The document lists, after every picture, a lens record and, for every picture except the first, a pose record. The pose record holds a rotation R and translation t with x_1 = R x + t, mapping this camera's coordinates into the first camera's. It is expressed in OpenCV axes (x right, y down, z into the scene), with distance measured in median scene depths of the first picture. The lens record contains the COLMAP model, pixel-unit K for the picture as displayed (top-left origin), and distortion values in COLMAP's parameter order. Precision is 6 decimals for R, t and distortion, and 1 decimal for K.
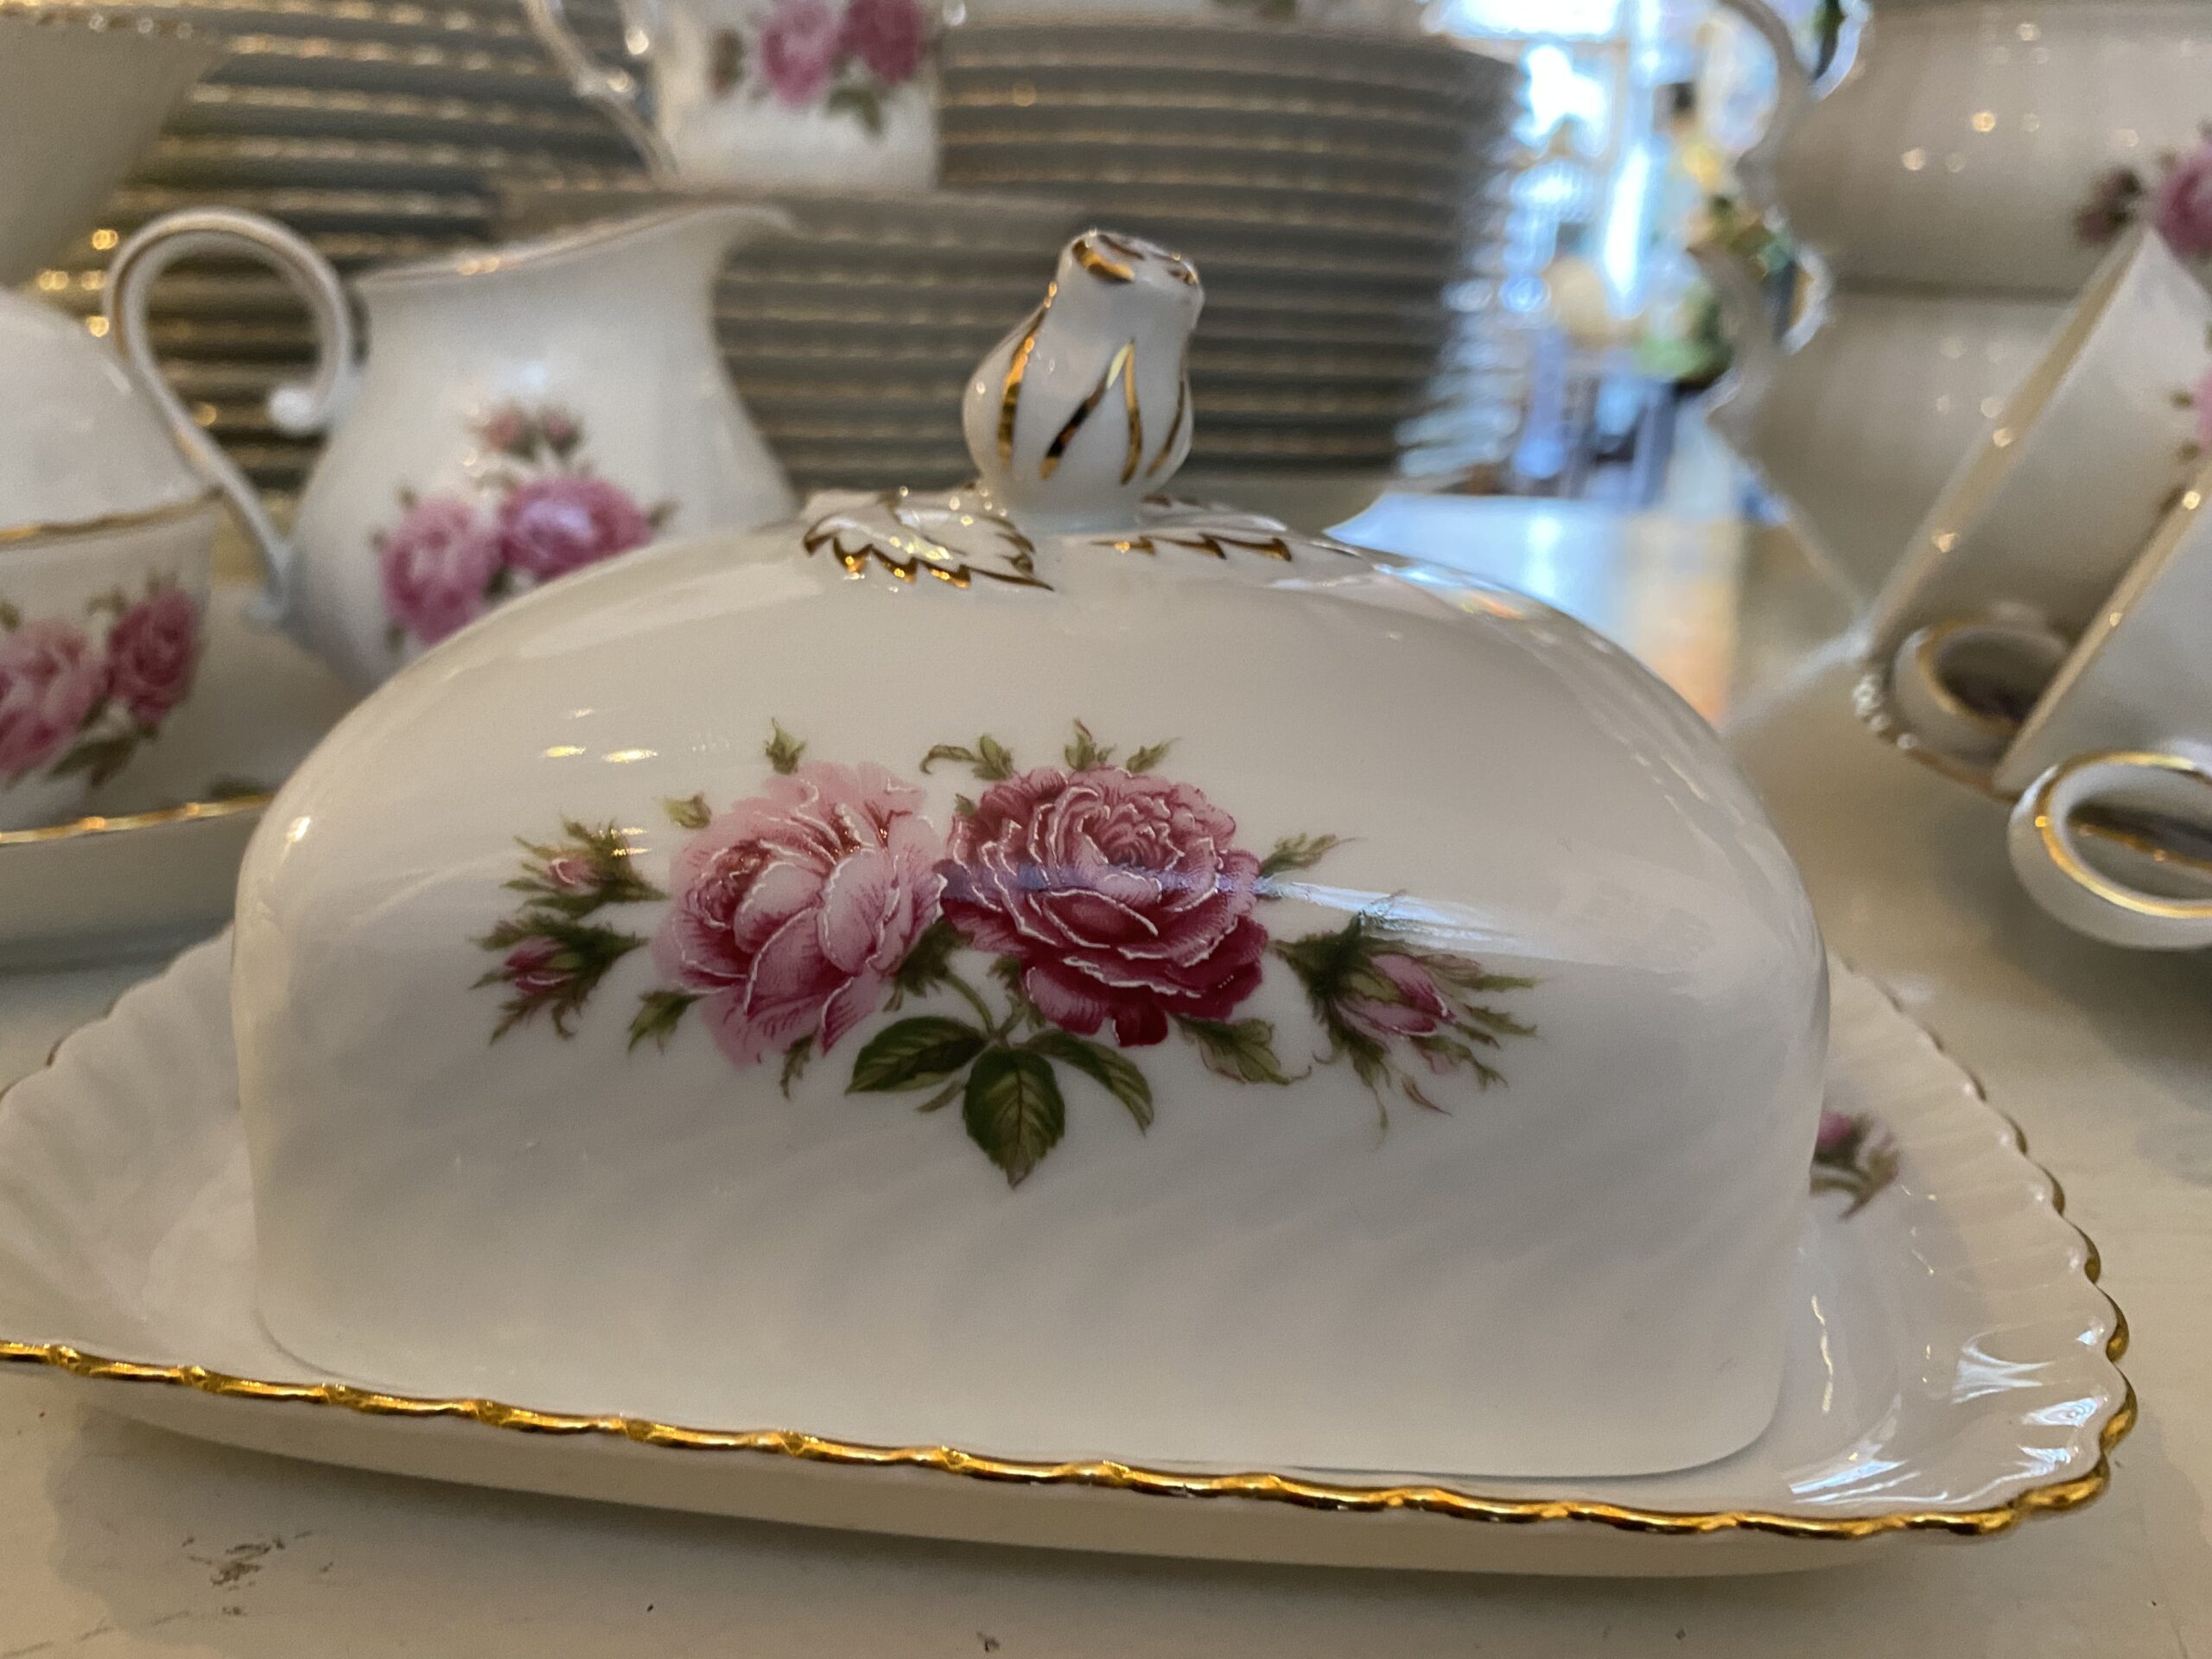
lens RADIAL K [[1602.9, 0, 1115.2], [0, 1602.9, 831.4], [0, 0, 1]] dist [-0.040021, -0.007070]
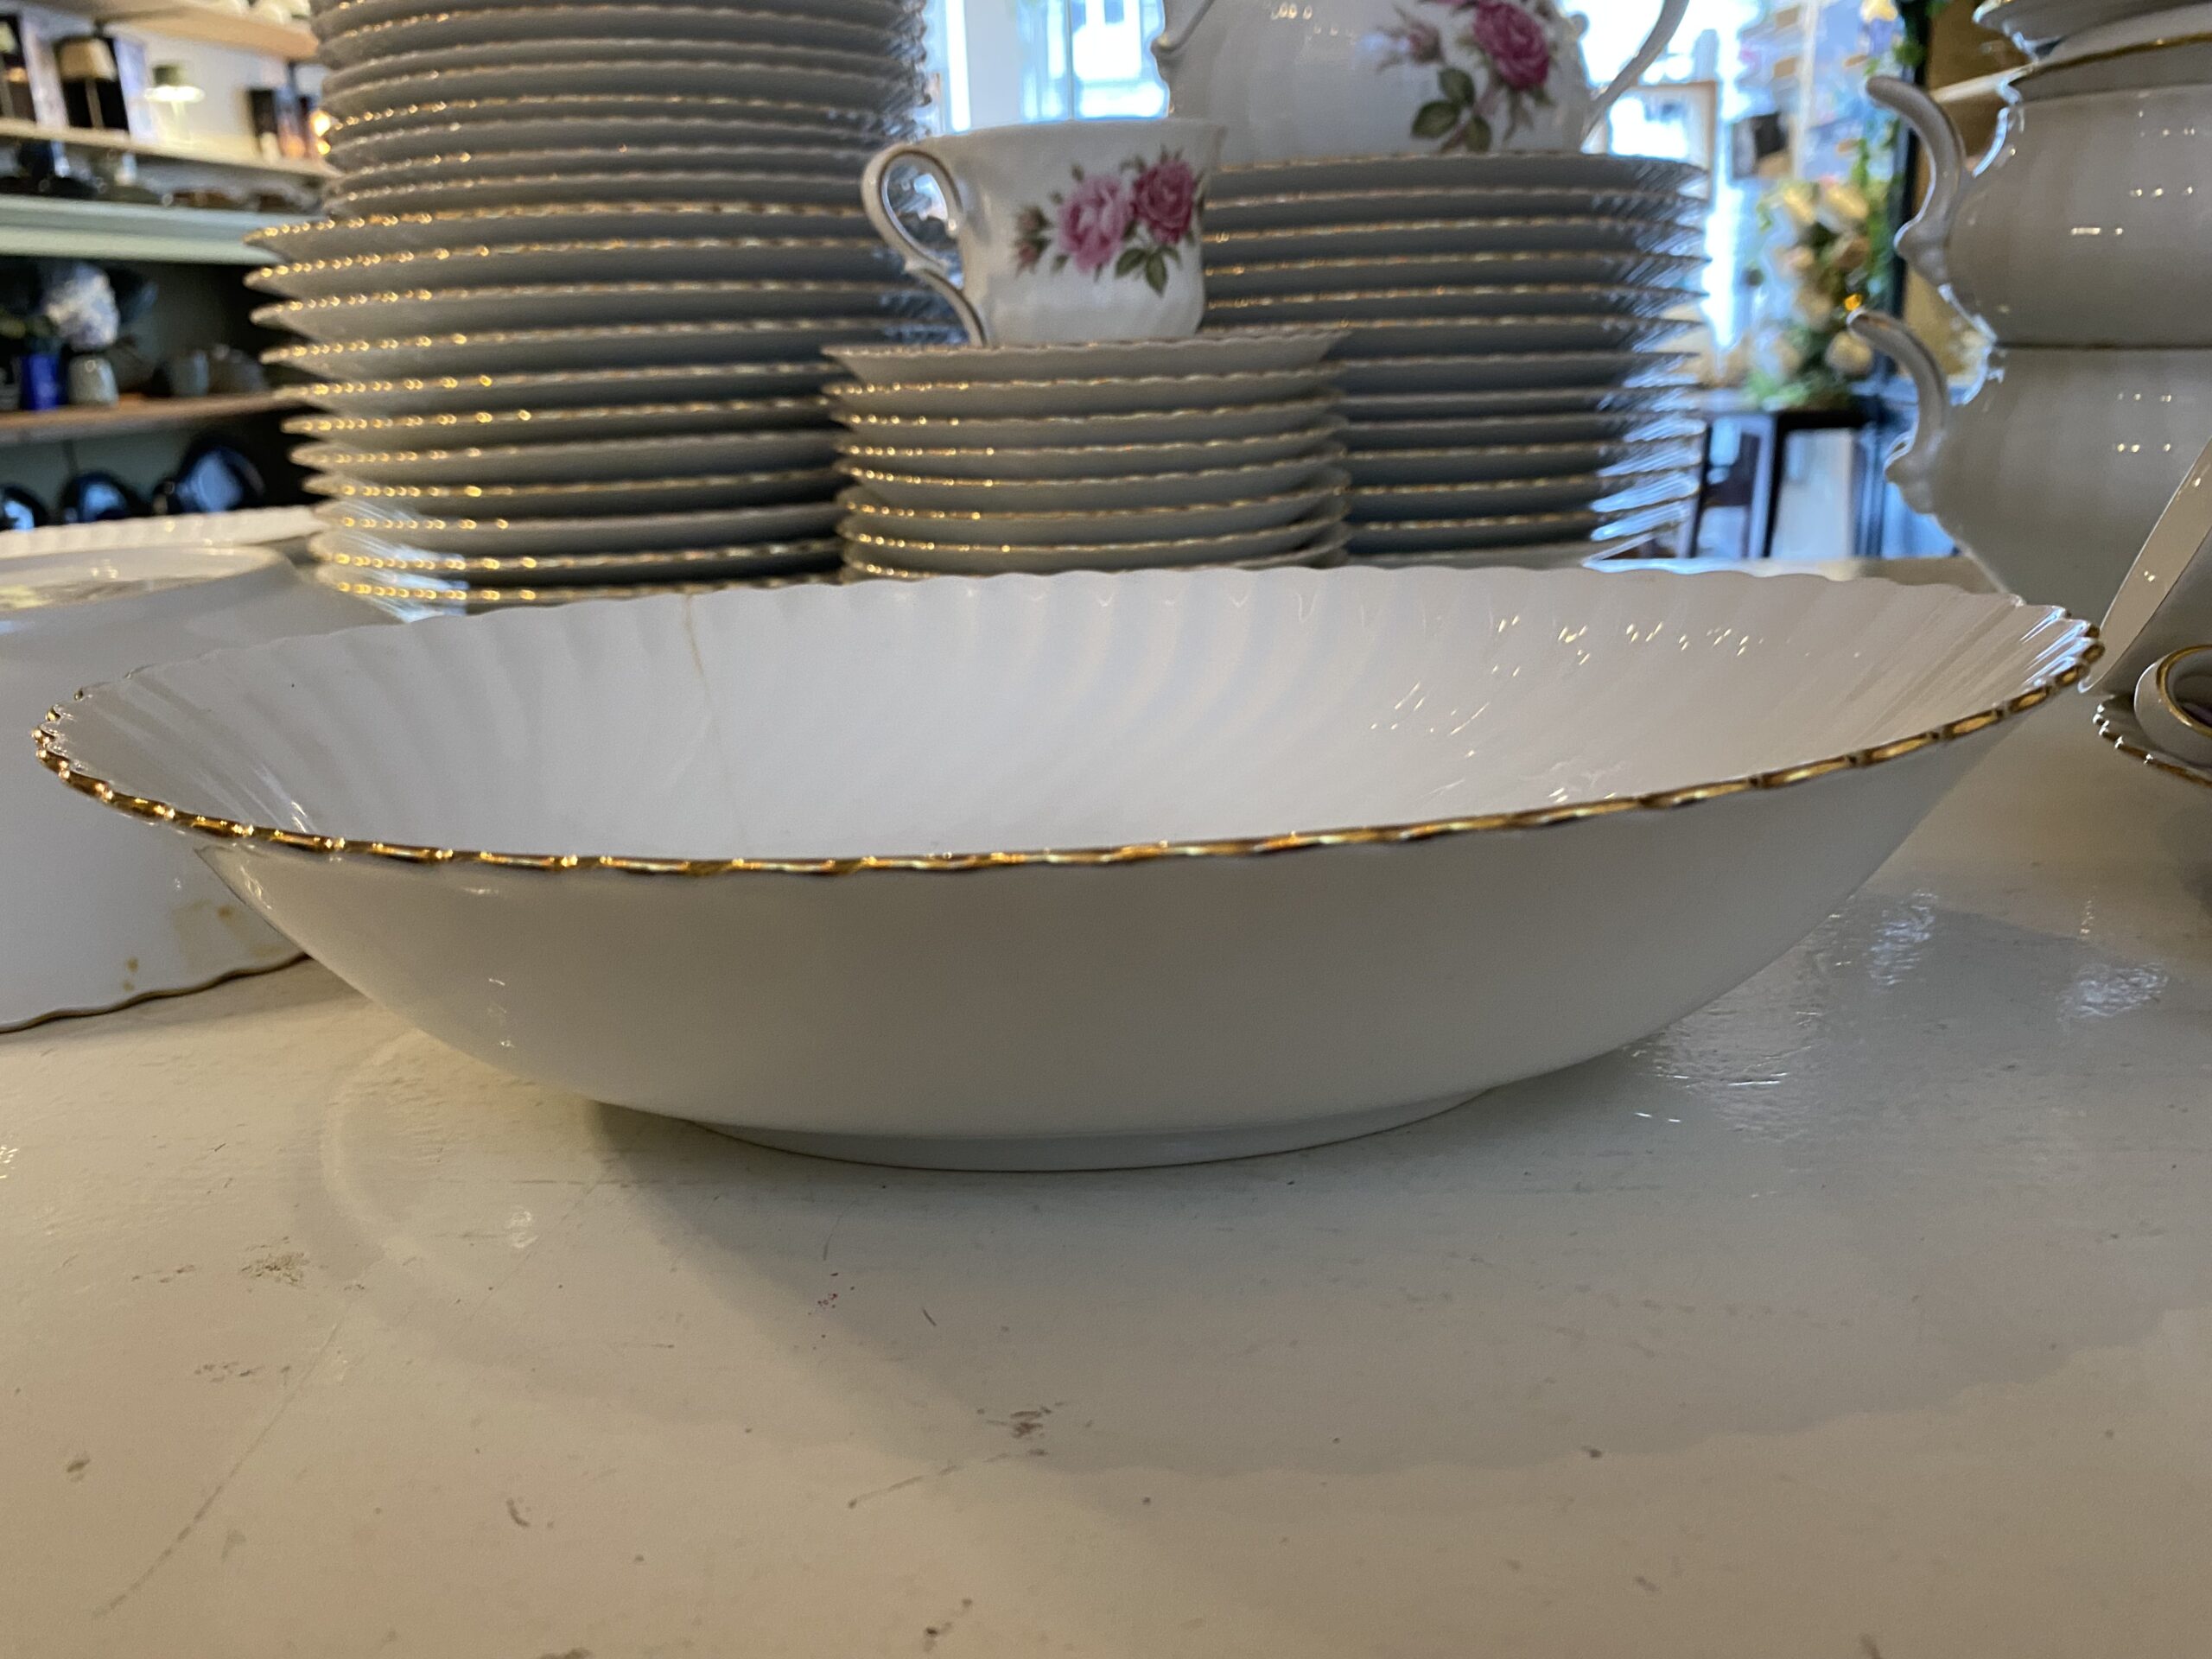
lens RADIAL K [[1602.9, 0, 1115.2], [0, 1602.9, 831.4], [0, 0, 1]] dist [-0.040021, -0.007070]
pose [[0.995804, -0.055239, -0.072953, -0.098143], [0.051853, 0.997524, -0.047514, 0.006223], [0.075397, 0.043531, 0.996203, -0.112291]]
